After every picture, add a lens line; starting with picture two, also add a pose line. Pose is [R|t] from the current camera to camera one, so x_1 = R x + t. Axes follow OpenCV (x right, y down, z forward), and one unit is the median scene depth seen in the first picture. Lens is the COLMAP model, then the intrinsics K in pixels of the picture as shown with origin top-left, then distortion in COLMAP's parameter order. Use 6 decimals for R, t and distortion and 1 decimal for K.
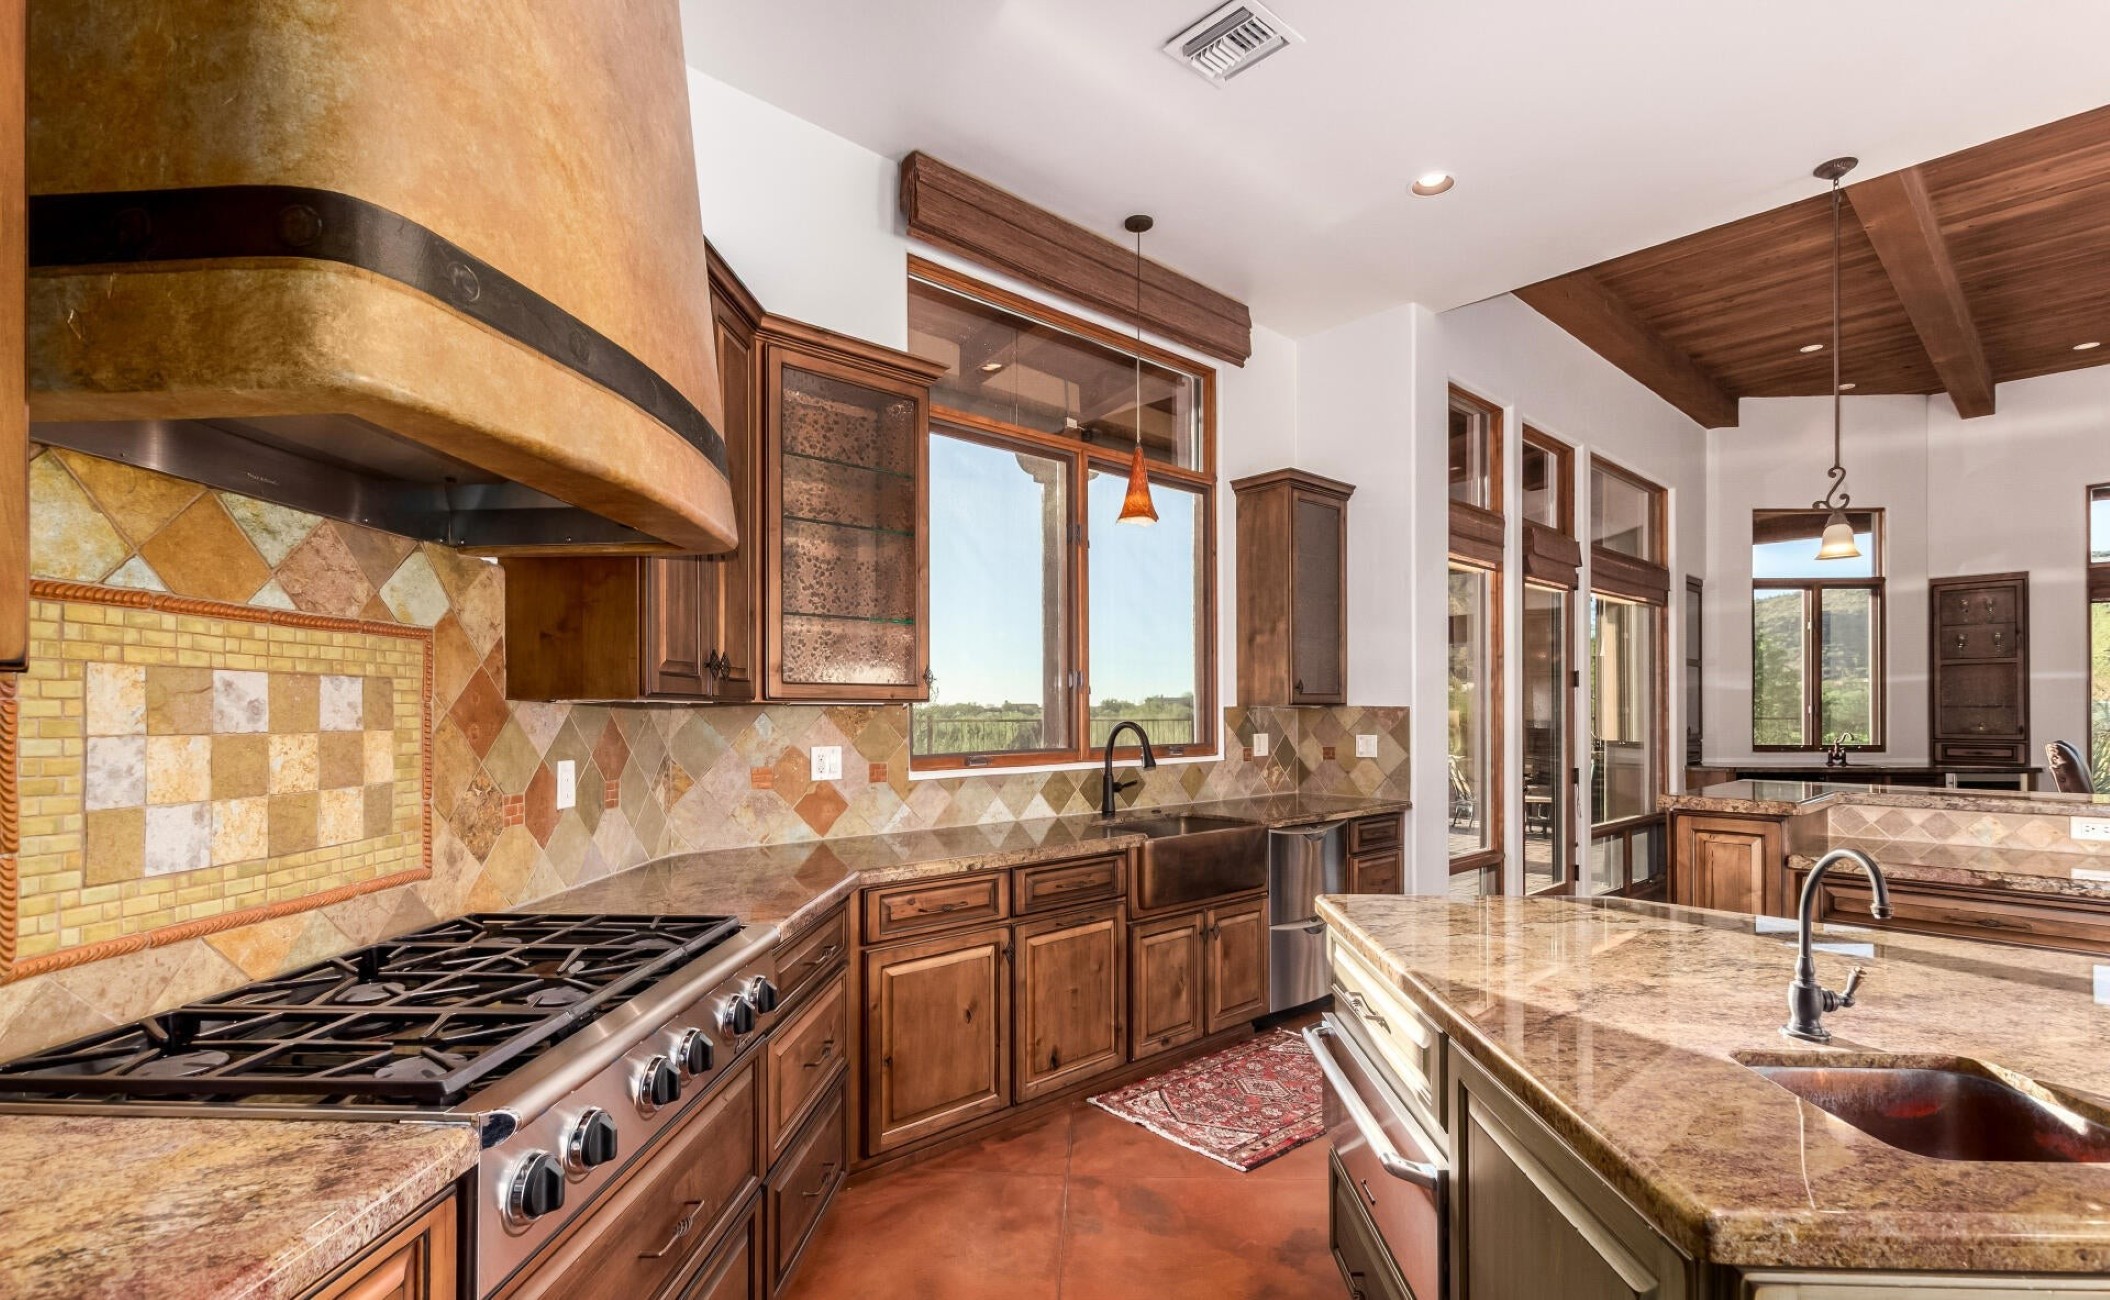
lens RADIAL K [[966.2, 0, 1059.6], [0, 966.2, 713.3], [0, 0, 1]] dist [0.000842, 0.000000]
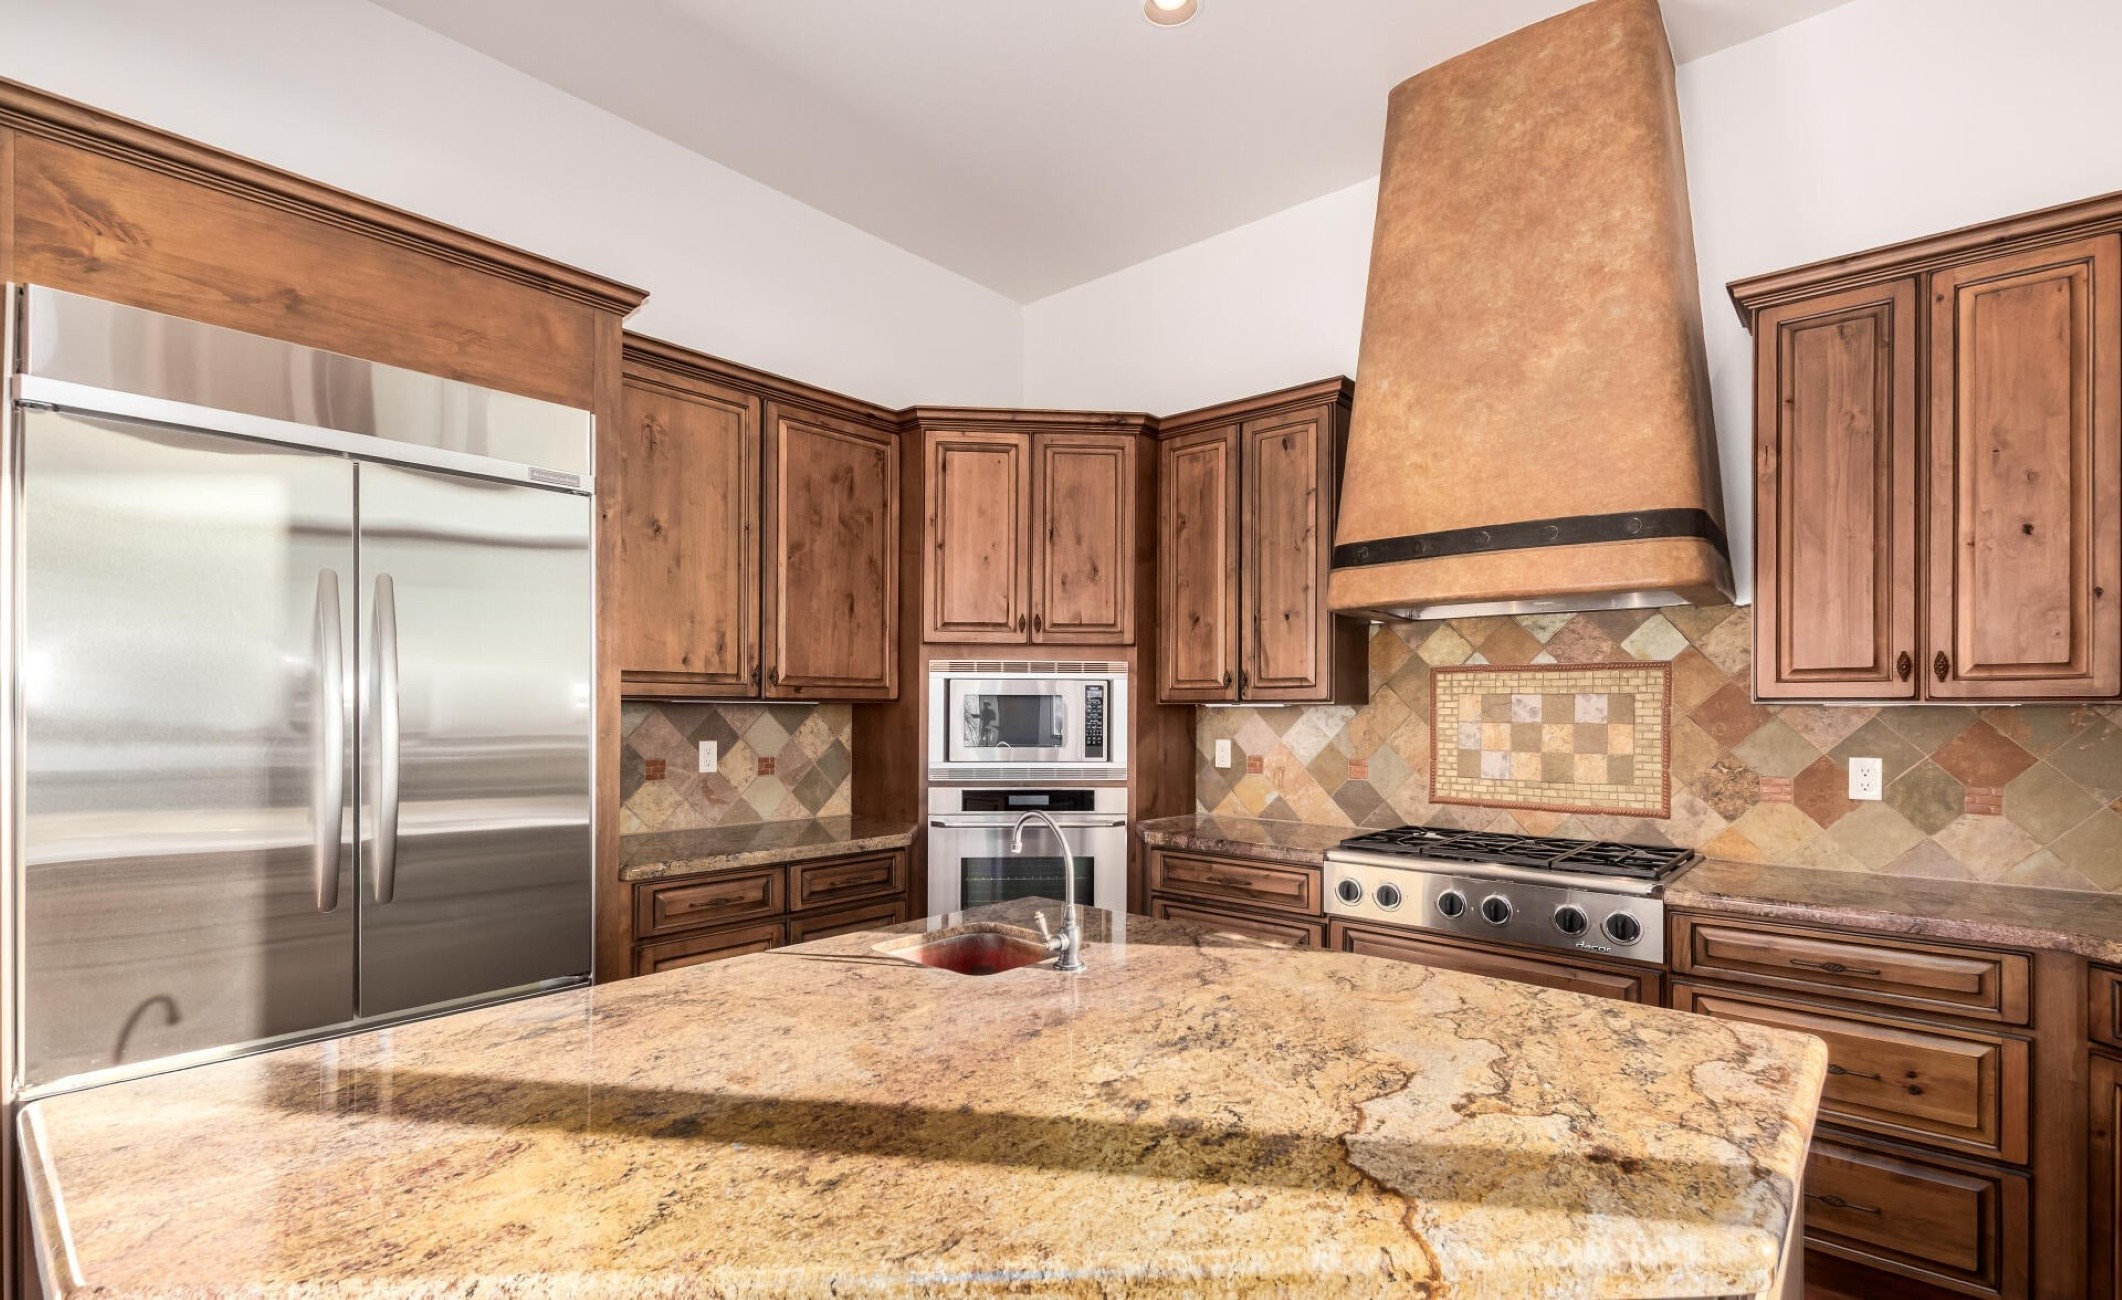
lens RADIAL K [[965.4, 0, 1065.1], [0, 965.4, 701.1], [0, 0, 1]] dist [-0.000386, -0.000011]
pose [[-0.623137, -0.014926, -0.781970, 1.428102], [-0.008471, 0.999888, -0.012335, 0.006876], [0.782067, -0.001062, -0.623194, 1.440307]]
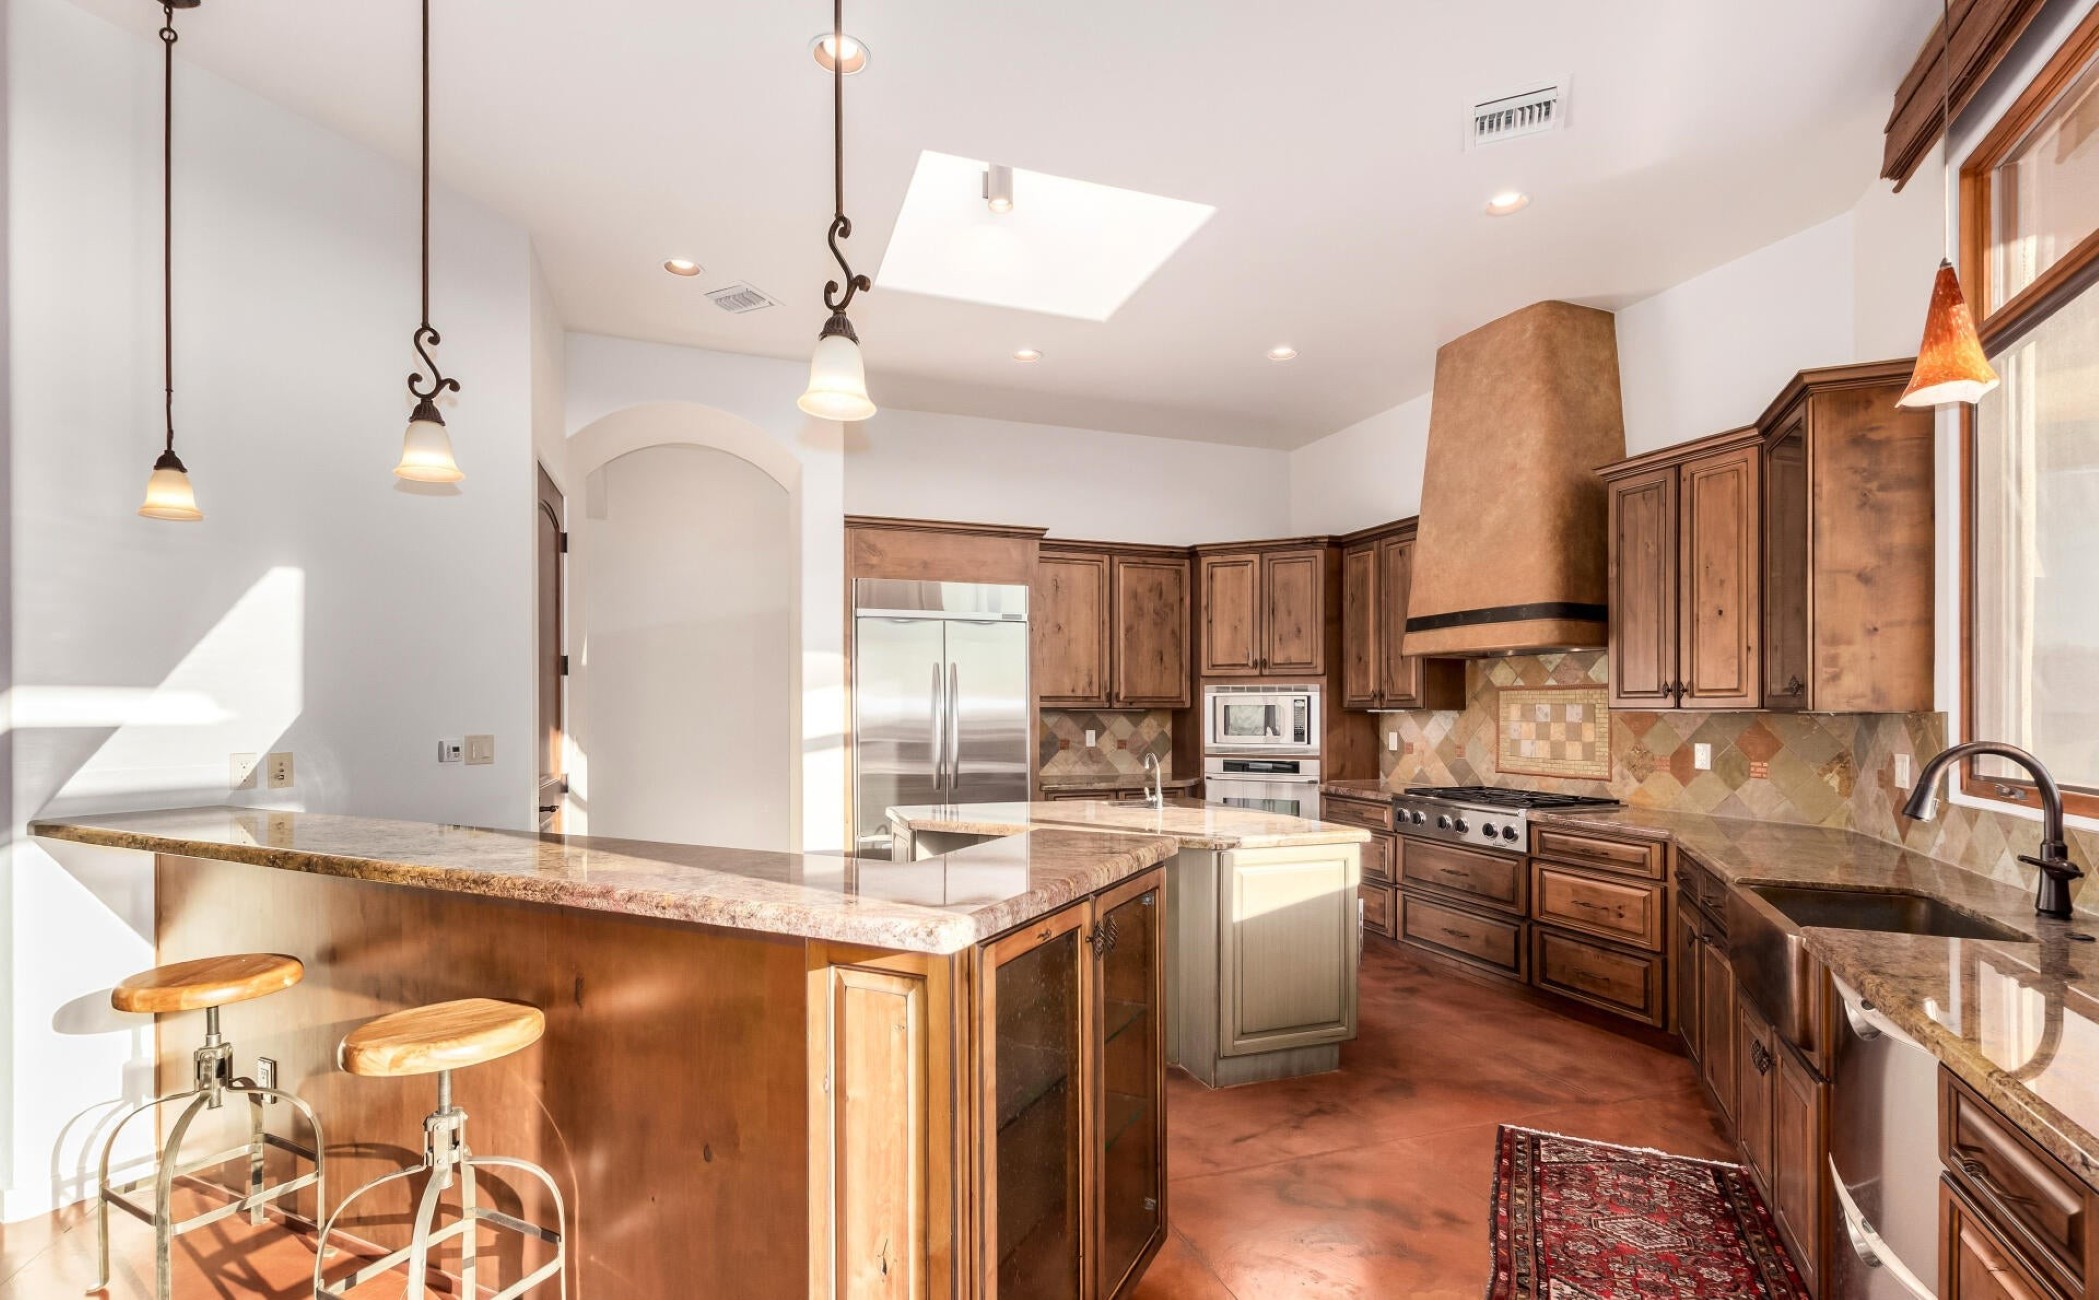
lens RADIAL K [[958.3, 0, 1047.2], [0, 958.3, 700.9], [0, 0, 1]] dist [-0.000201, -0.000061]
pose [[-0.925889, -0.008172, -0.377707, 1.994788], [-0.005307, 0.999949, -0.008624, -0.015182], [0.377758, -0.005980, -0.925885, 3.300311]]
